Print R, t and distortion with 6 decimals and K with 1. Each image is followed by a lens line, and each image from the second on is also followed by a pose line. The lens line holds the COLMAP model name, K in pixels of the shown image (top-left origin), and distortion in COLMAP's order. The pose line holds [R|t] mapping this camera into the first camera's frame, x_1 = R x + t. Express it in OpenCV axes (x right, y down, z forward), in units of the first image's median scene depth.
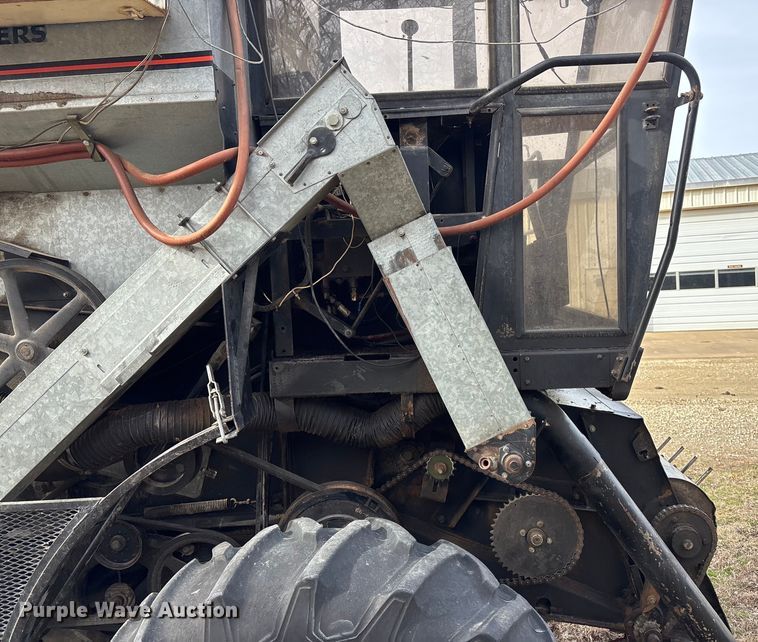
lens RADIAL K [[637.3, 0, 405.0], [0, 637.3, 319.7], [0, 0, 1]] dist [0.045555, -0.042301]
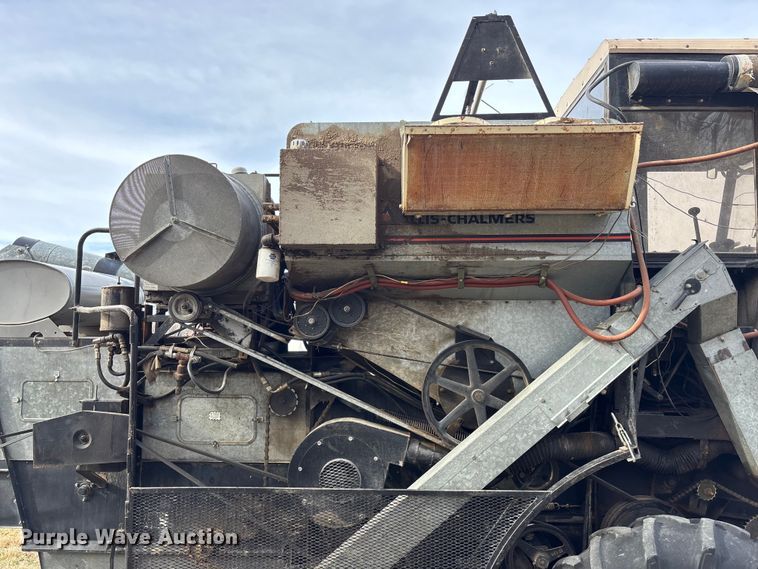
lens RADIAL K [[568.3, 0, 366.0], [0, 568.3, 290.9], [0, 0, 1]] dist [0.055308, -0.053461]
pose [[0.998149, 0.056933, -0.021378, -0.895388], [-0.059398, 0.988103, -0.141861, 0.006590], [0.013047, 0.142869, 0.989656, -0.503195]]
